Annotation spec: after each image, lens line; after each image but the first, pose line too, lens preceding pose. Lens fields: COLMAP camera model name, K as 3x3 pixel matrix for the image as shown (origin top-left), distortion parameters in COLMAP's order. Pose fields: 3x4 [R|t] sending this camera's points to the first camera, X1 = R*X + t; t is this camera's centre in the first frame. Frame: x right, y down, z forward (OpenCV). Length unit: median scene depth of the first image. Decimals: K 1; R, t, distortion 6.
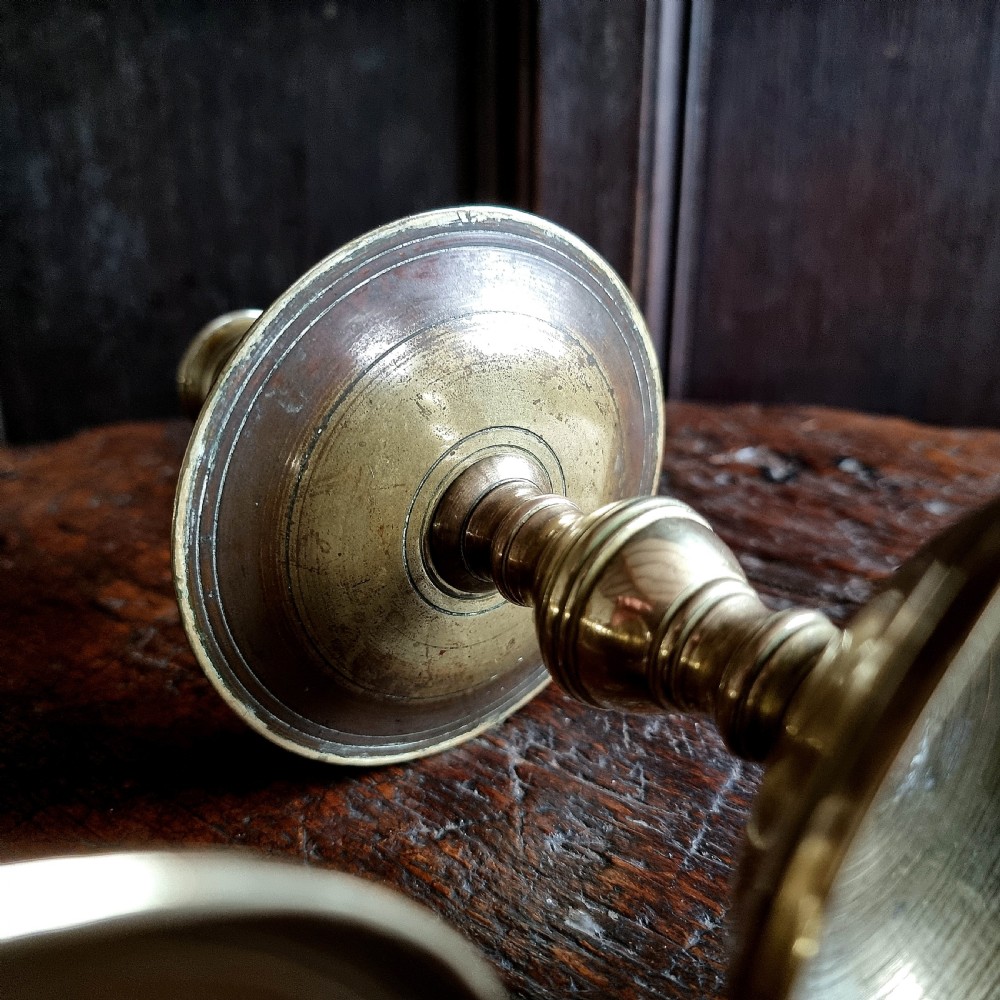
lens RADIAL K [[913.4, 0, 505.0], [0, 913.4, 482.4], [0, 0, 1]] dist [-0.002535, -0.015638]
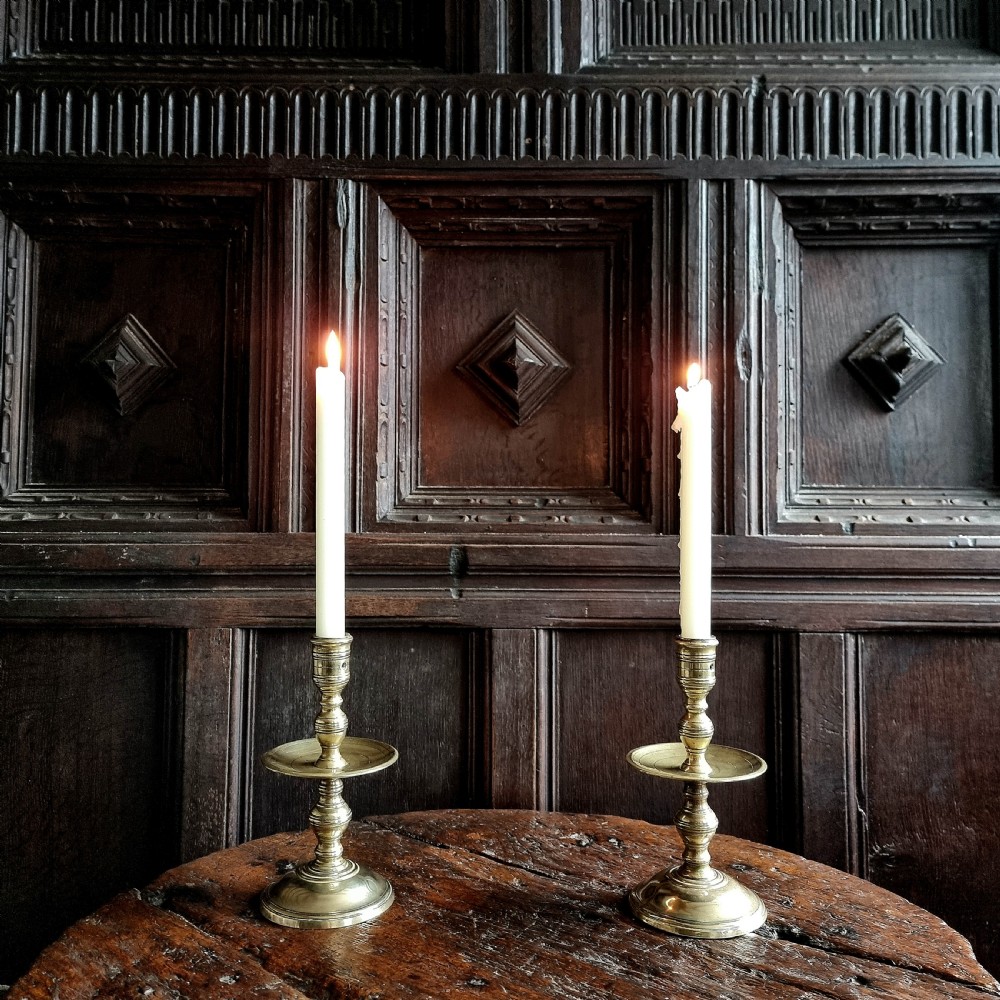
lens RADIAL K [[896.3, 0, 500.0], [0, 896.3, 500.0], [0, 0, 1]] dist [0.054894, 0.006349]
pose [[0.999995, 0.000240, 0.003192, 0.047737], [0.000983, 0.925938, -0.377674, 0.049721], [-0.003047, 0.377675, 0.925933, -1.517432]]
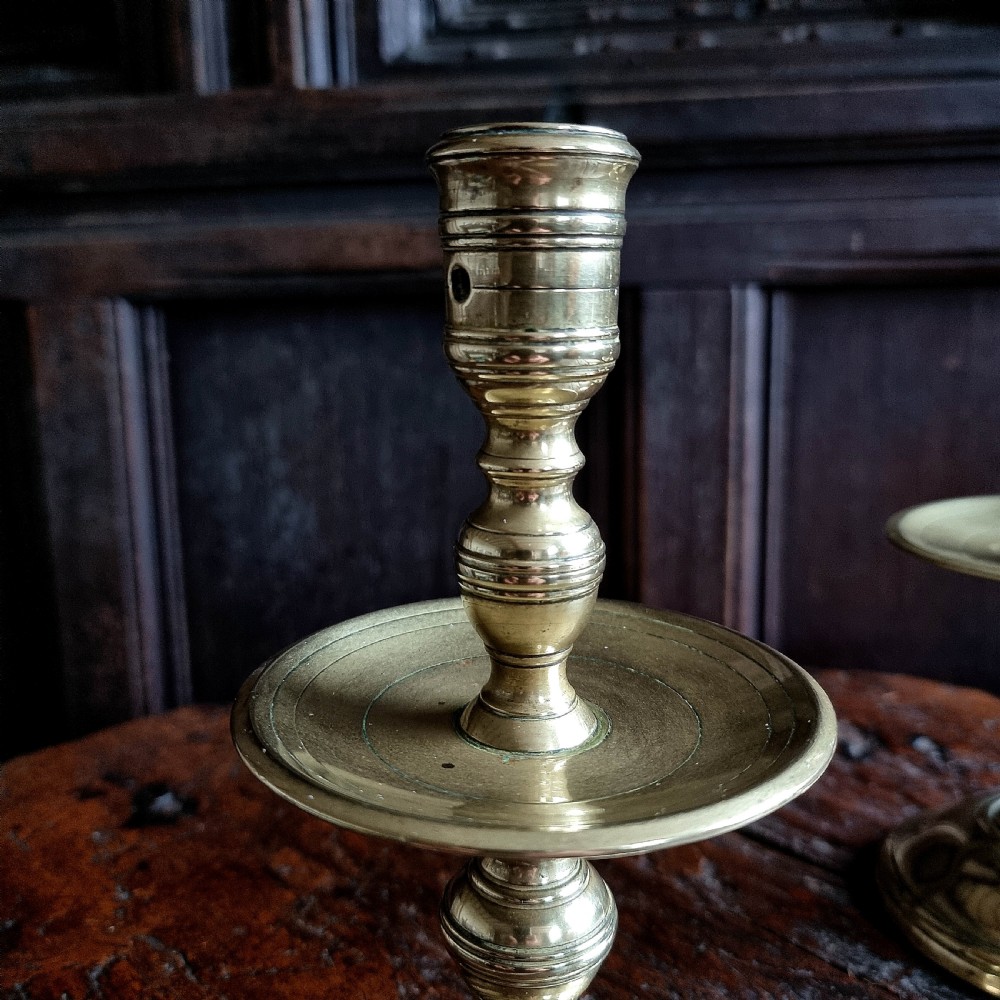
lens RADIAL K [[934.3, 0, 531.6], [0, 934.3, 484.3], [0, 0, 1]] dist [0.007883, -0.006180]
pose [[0.992462, -0.002028, -0.122537, 0.042704], [-0.017745, 0.986948, -0.160059, -0.125429], [0.121262, 0.161027, 0.979472, -0.193588]]
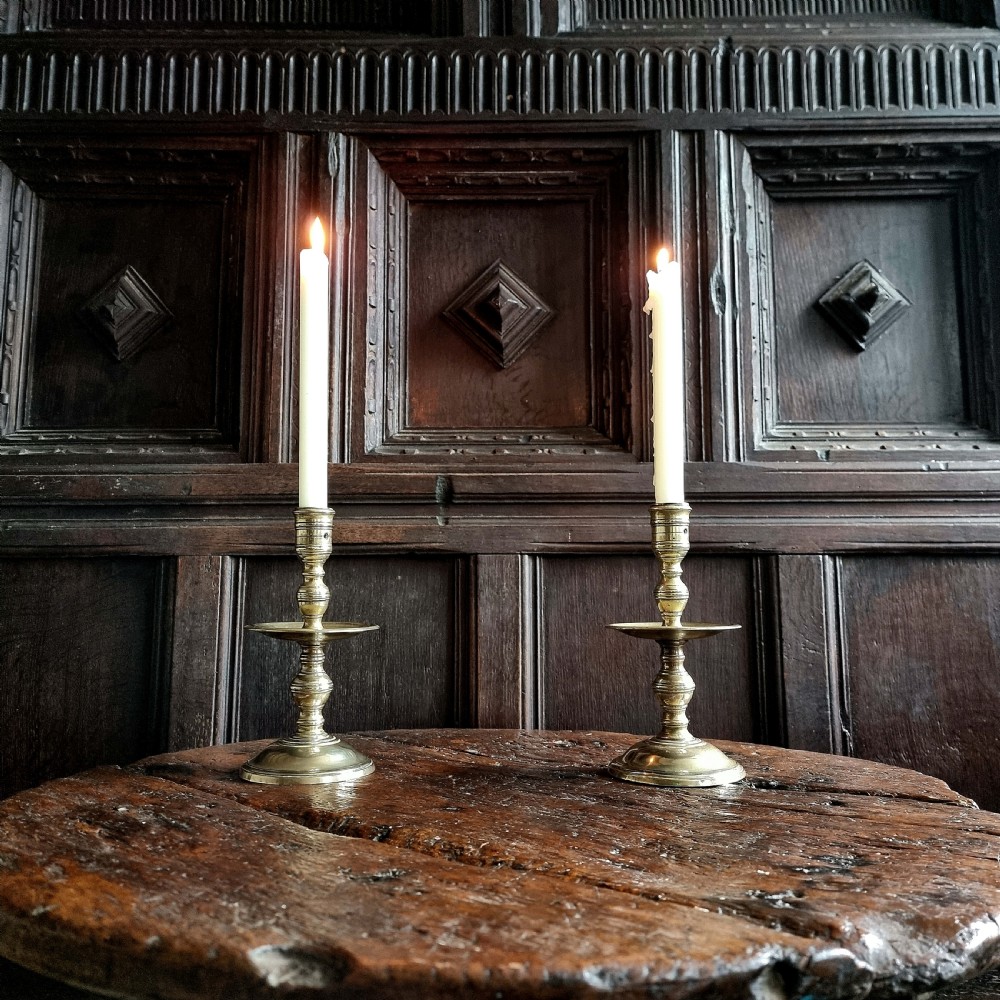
lens RADIAL K [[880.3, 0, 500.0], [0, 880.3, 500.0], [0, 0, 1]] dist [0.058618, -0.000375]
pose [[0.999973, -0.006378, 0.003687, 0.090411], [0.007355, 0.892152, -0.451675, 0.432670], [-0.000409, 0.451690, 0.892175, -1.364635]]
